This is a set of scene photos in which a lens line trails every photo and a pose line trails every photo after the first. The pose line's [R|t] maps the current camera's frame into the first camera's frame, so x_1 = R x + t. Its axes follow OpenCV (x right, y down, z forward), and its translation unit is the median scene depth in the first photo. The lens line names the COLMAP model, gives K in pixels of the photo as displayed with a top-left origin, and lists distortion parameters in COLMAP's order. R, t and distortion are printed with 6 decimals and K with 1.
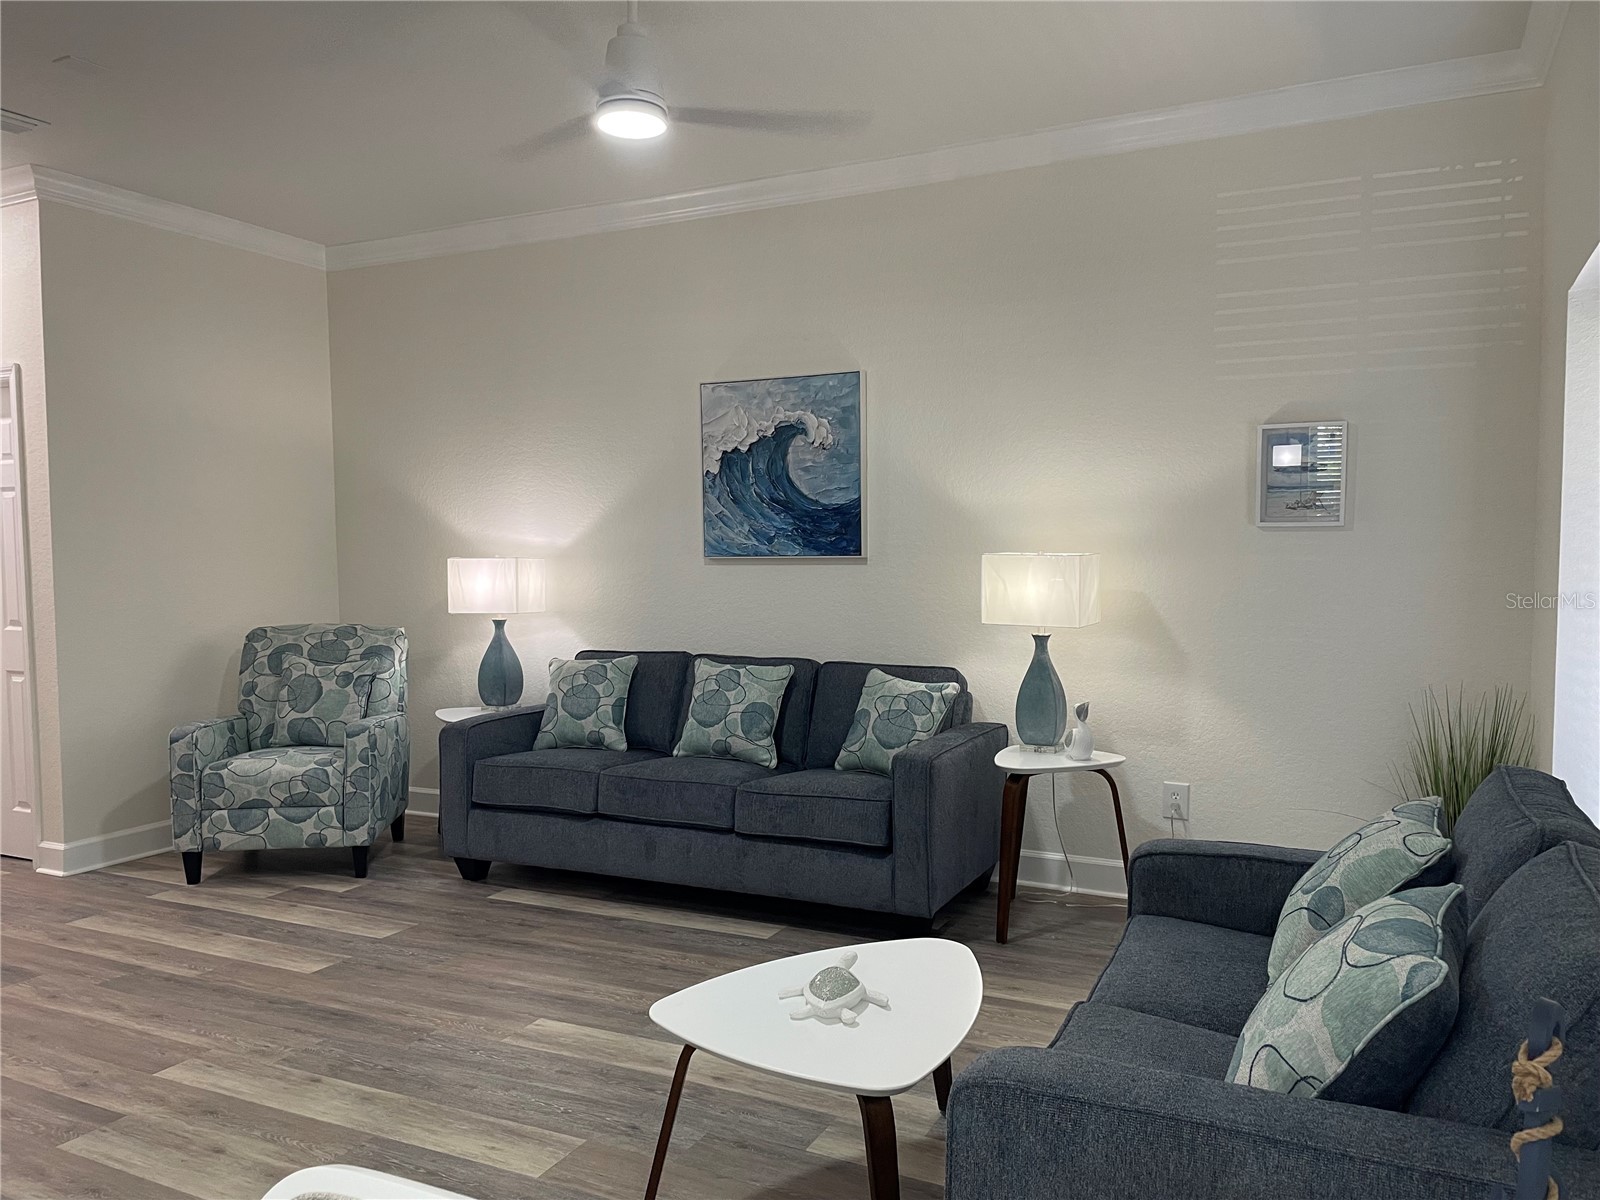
lens RADIAL K [[1202.3, 0, 789.8], [0, 1202.3, 608.6], [0, 0, 1]] dist [0.098958, -0.127589]
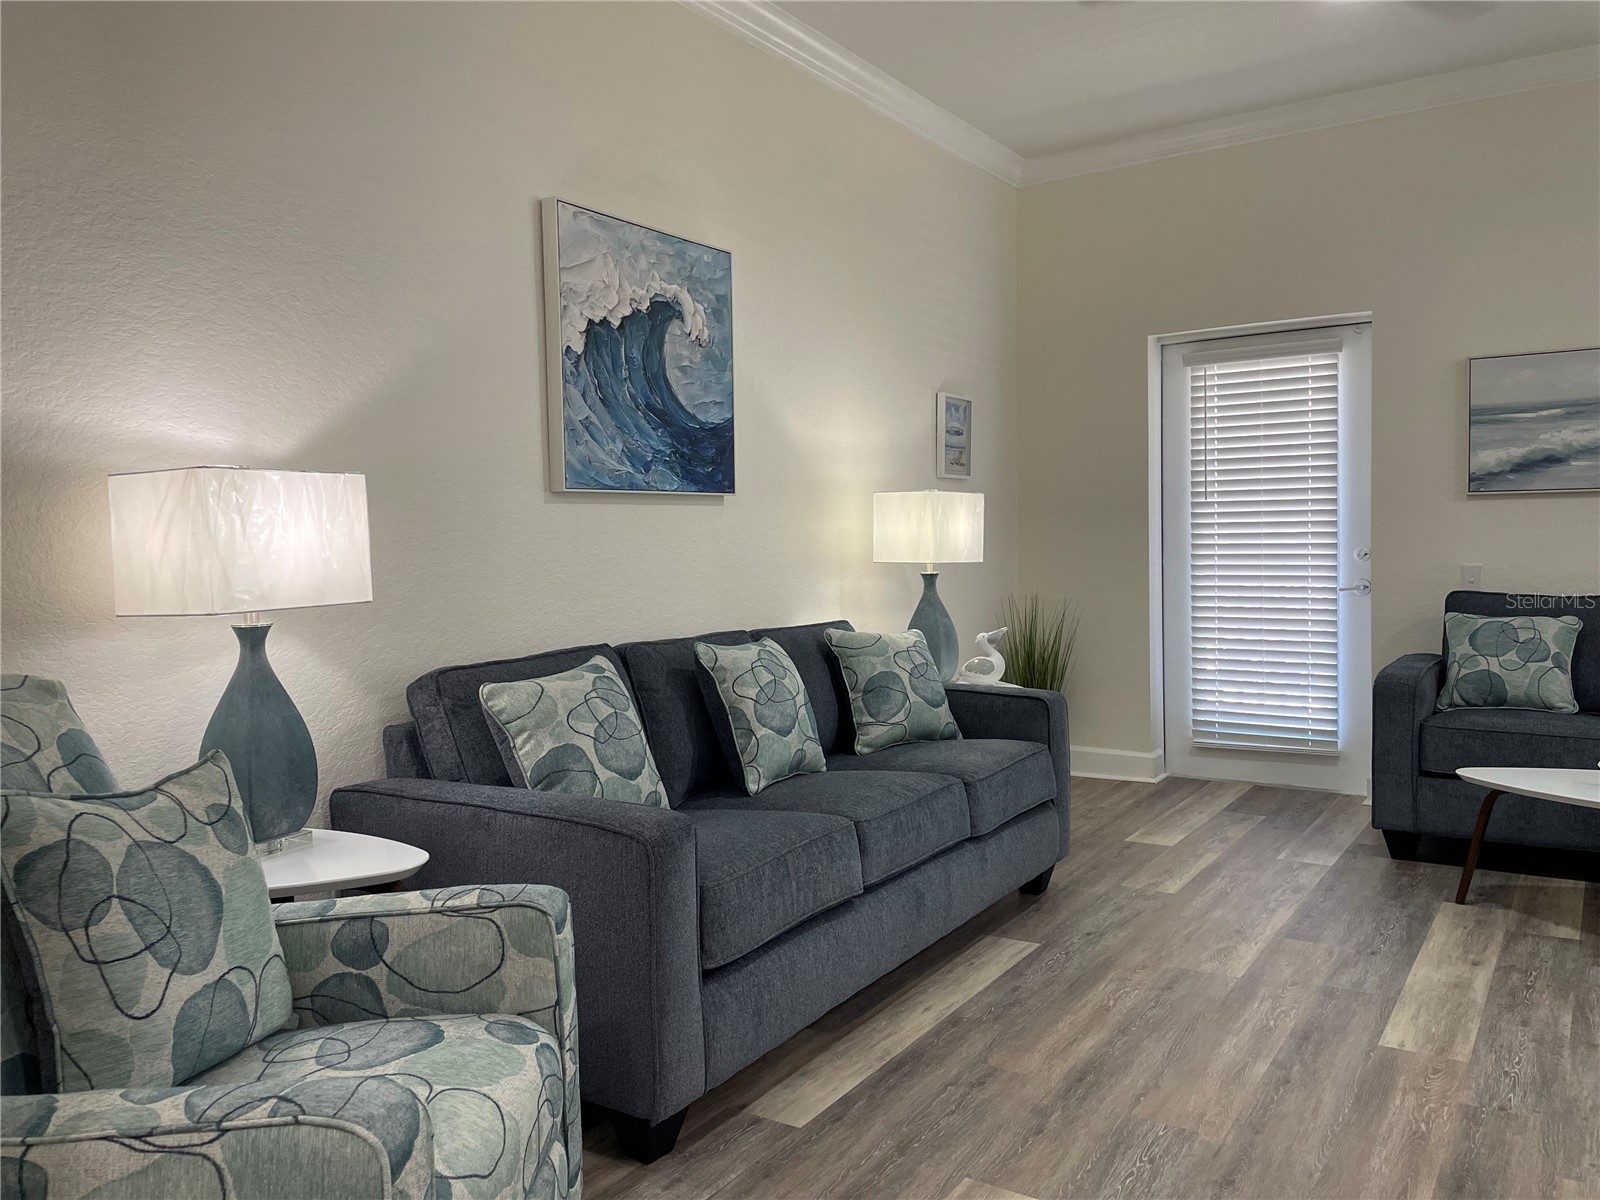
lens RADIAL K [[1202.3, 0, 804.0], [0, 1202.3, 585.5], [0, 0, 1]] dist [0.098958, -0.127589]
pose [[0.122169, -0.036219, 0.991848, -0.705908], [0.070513, 0.997125, 0.027726, -0.003106], [-0.990001, 0.066551, 0.124372, 0.865747]]
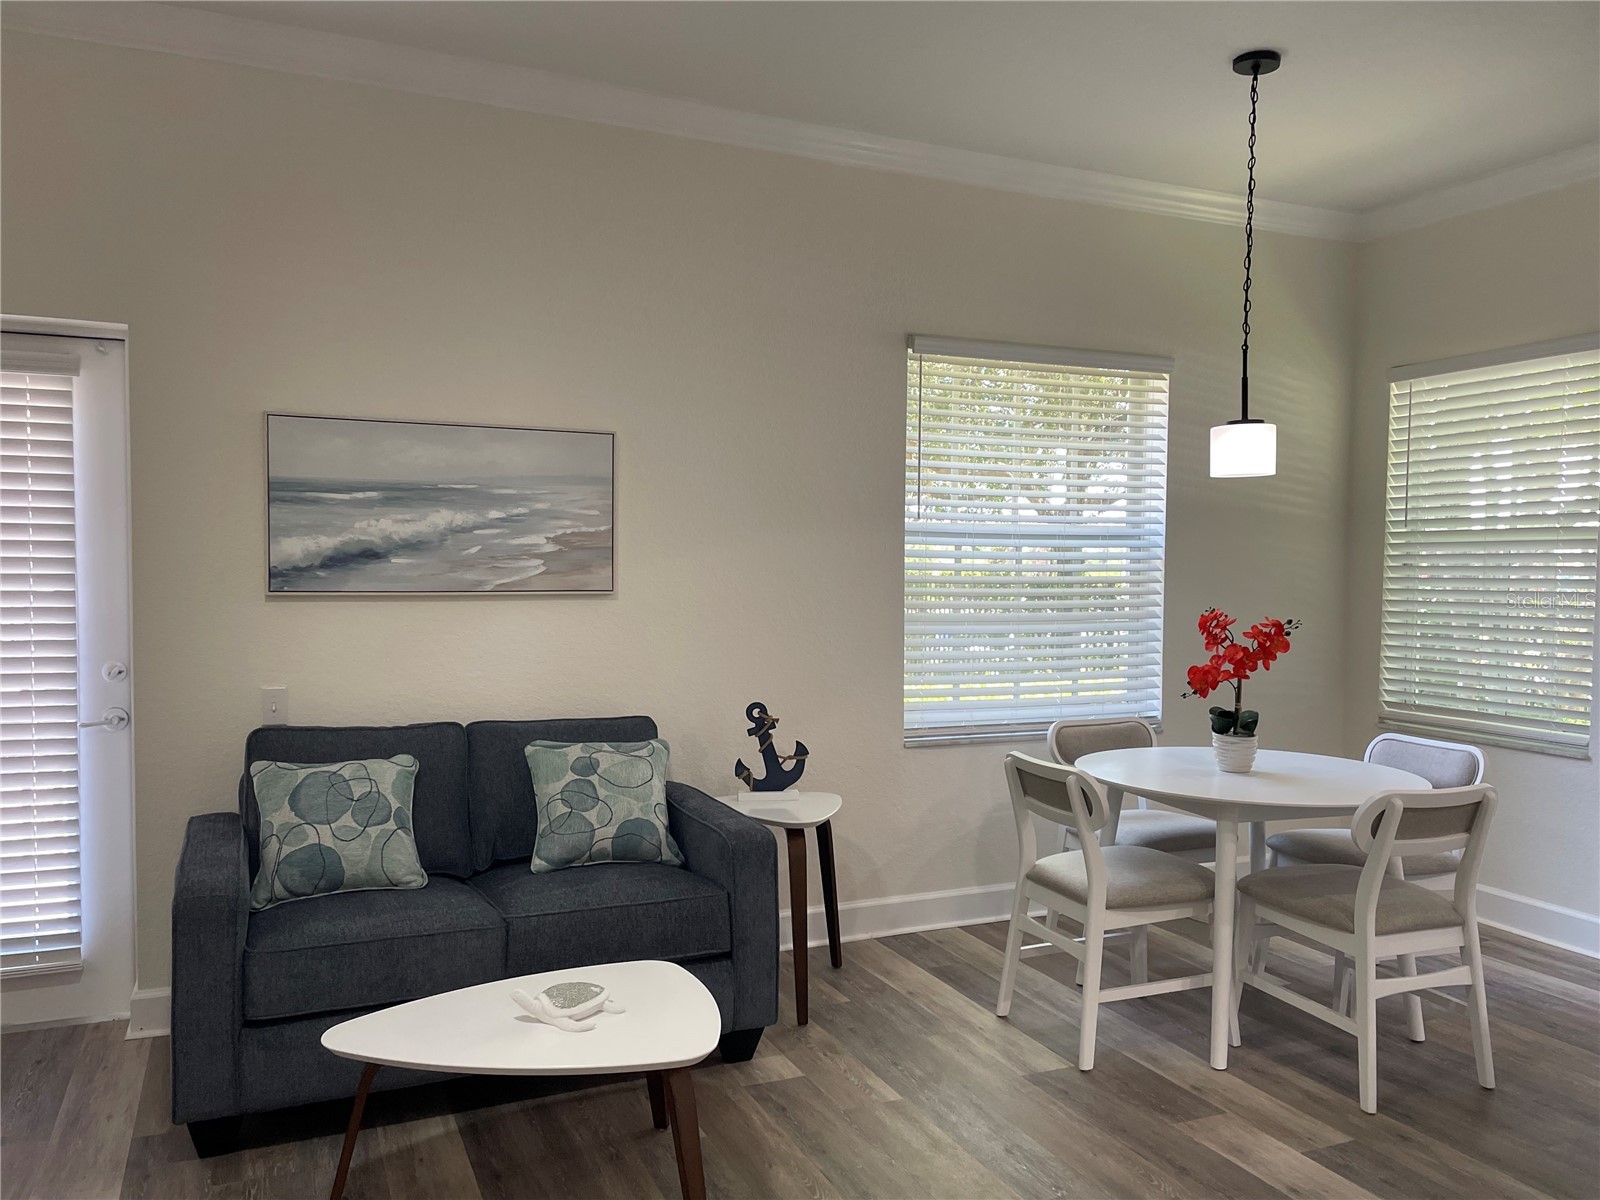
lens RADIAL K [[1202.3, 0, 792.5], [0, 1202.3, 612.8], [0, 0, 1]] dist [0.098958, -0.127589]
pose [[-0.767026, -0.027977, 0.641006, -0.383479], [0.030834, 0.996287, 0.080380, -0.048310], [-0.640875, 0.081418, -0.763316, 0.814826]]
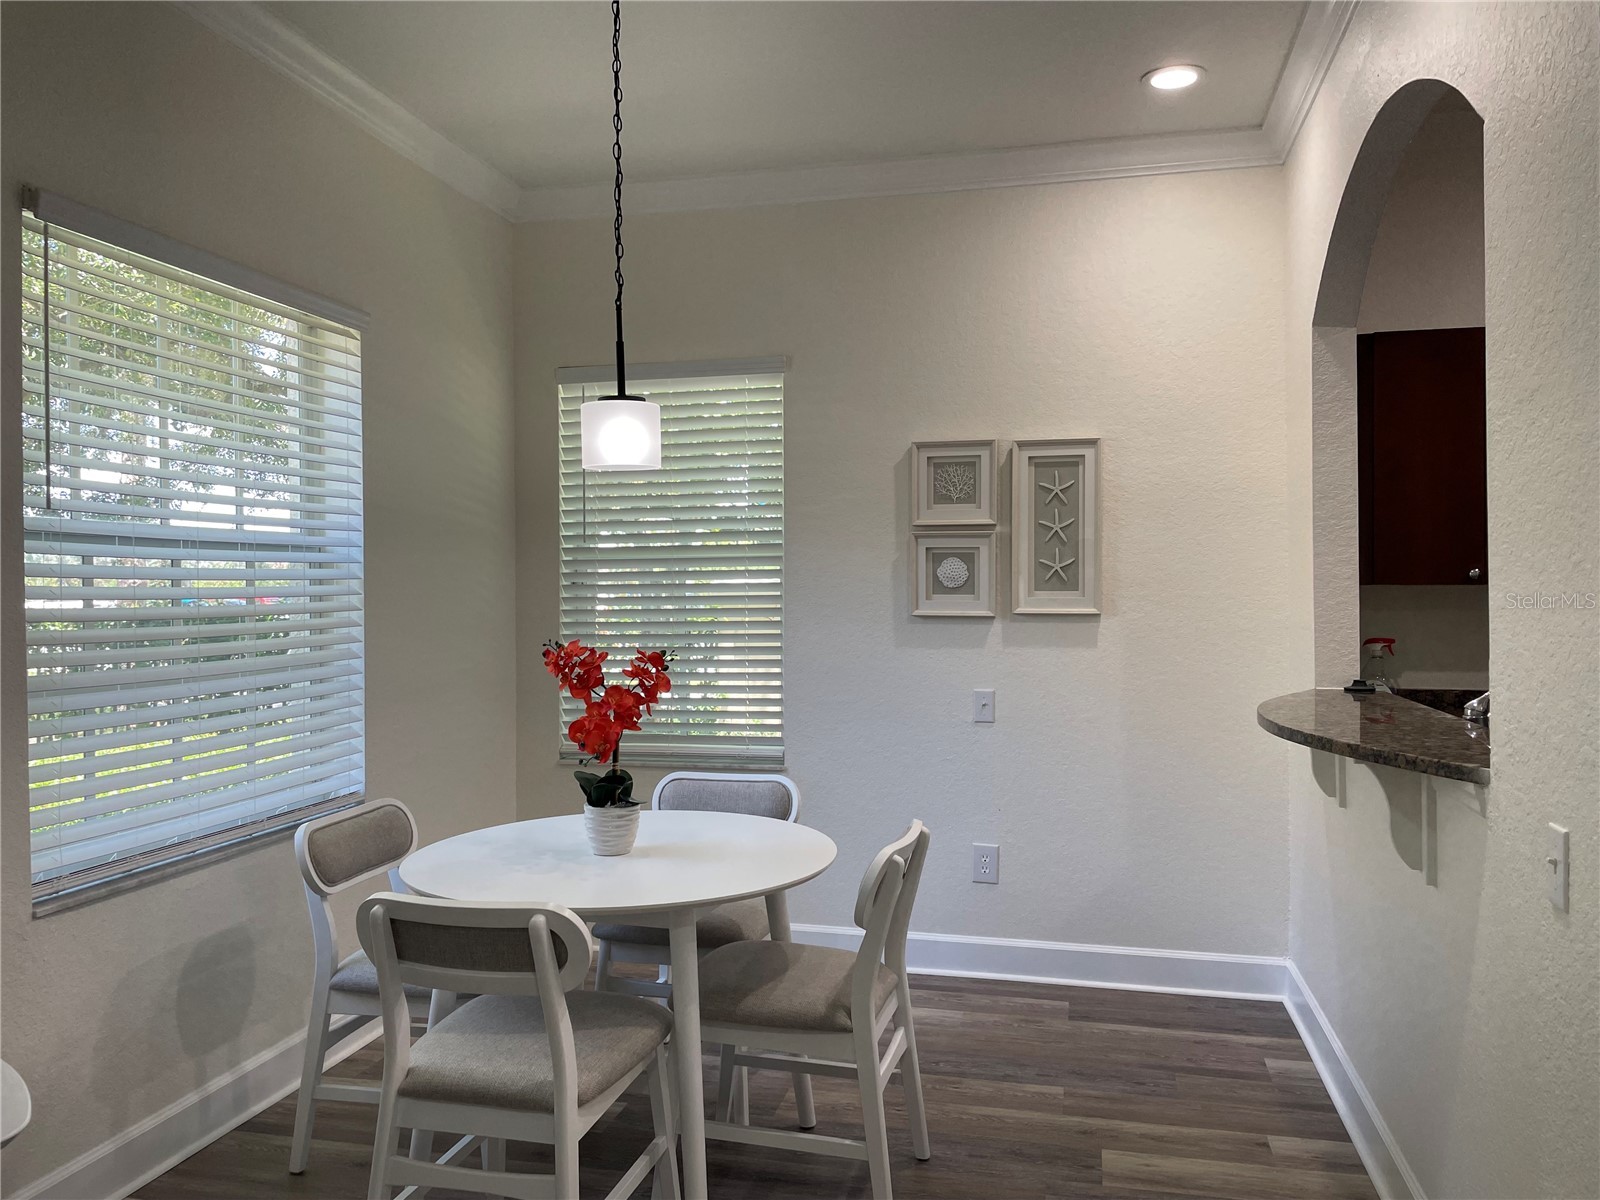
lens RADIAL K [[1202.3, 0, 803.8], [0, 1202.3, 587.6], [0, 0, 1]] dist [0.098958, -0.127589]
pose [[-0.973172, 0.011779, -0.229777, -0.071021], [-0.001072, 0.998446, 0.055725, -0.039197], [0.230076, 0.054476, -0.971647, 0.643831]]
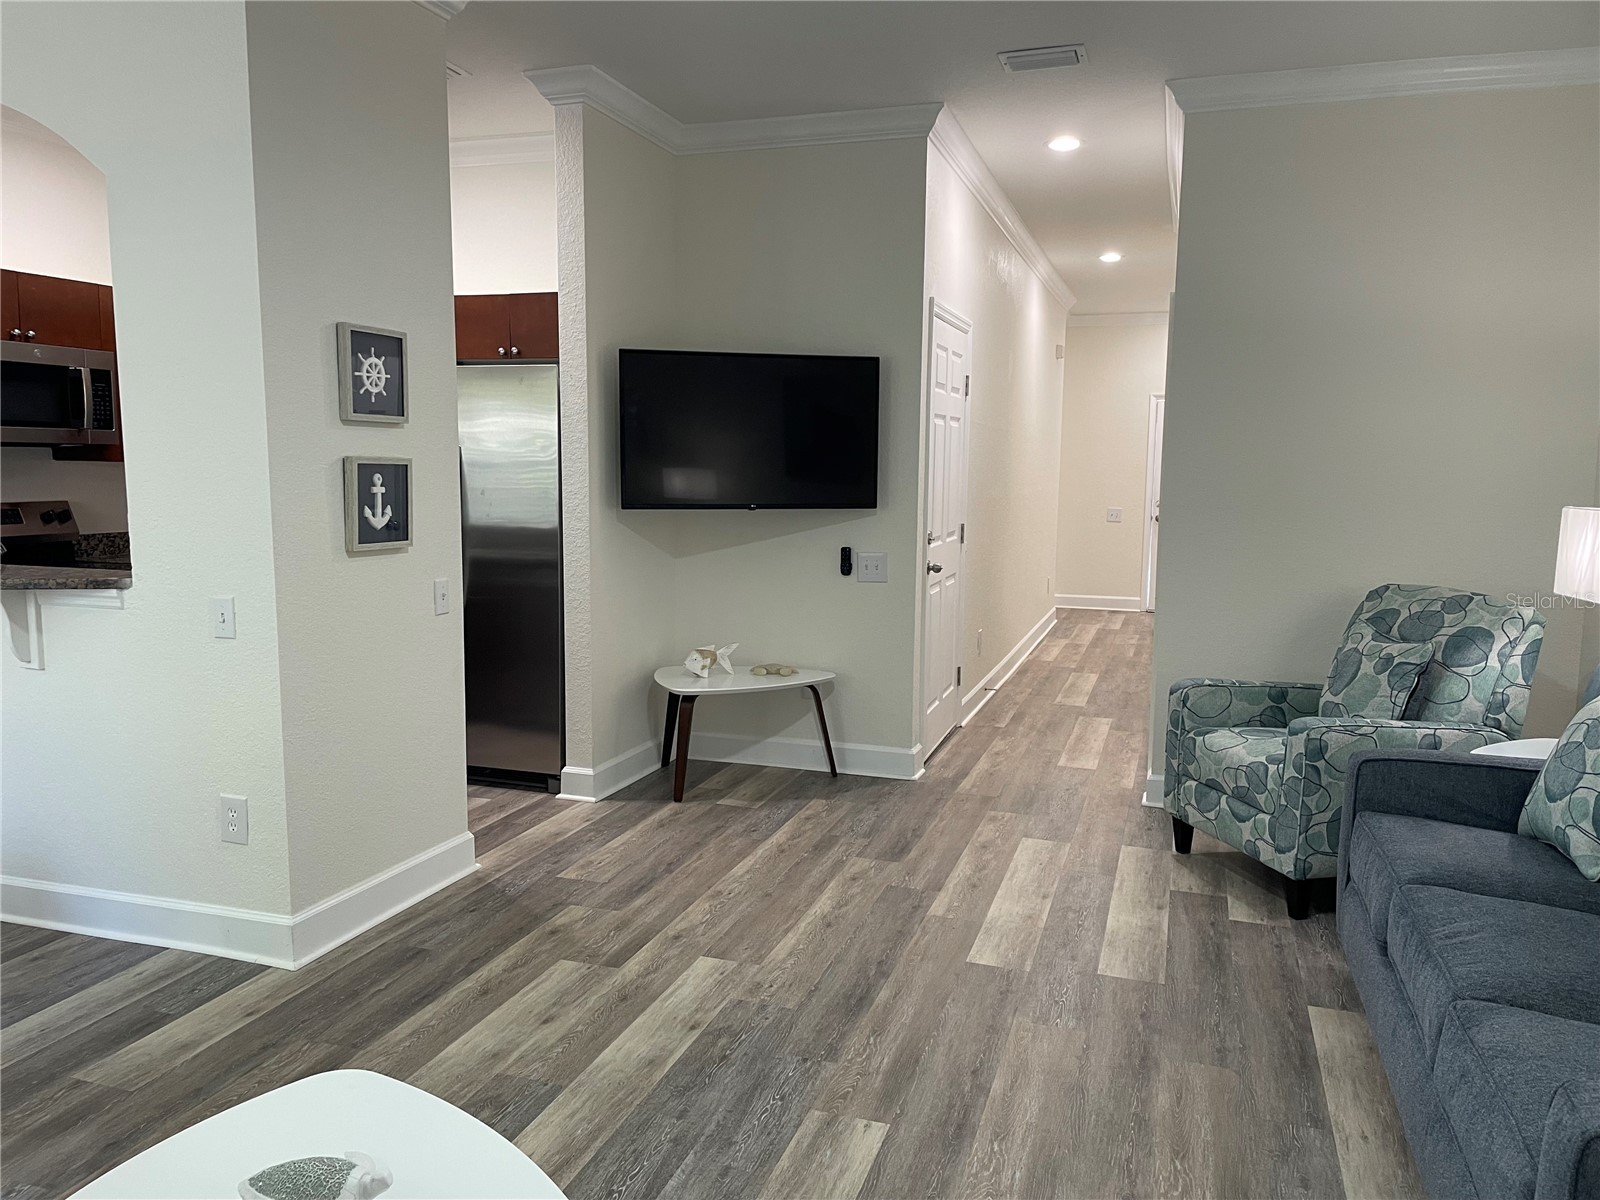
lens RADIAL K [[1202.3, 0, 789.7], [0, 1202.3, 609.1], [0, 0, 1]] dist [0.098958, -0.127589]
pose [[0.141578, 0.128900, -0.981499, 0.335263], [-0.063974, 0.990605, 0.120868, -0.045073], [0.987858, 0.045678, 0.148495, 0.564418]]
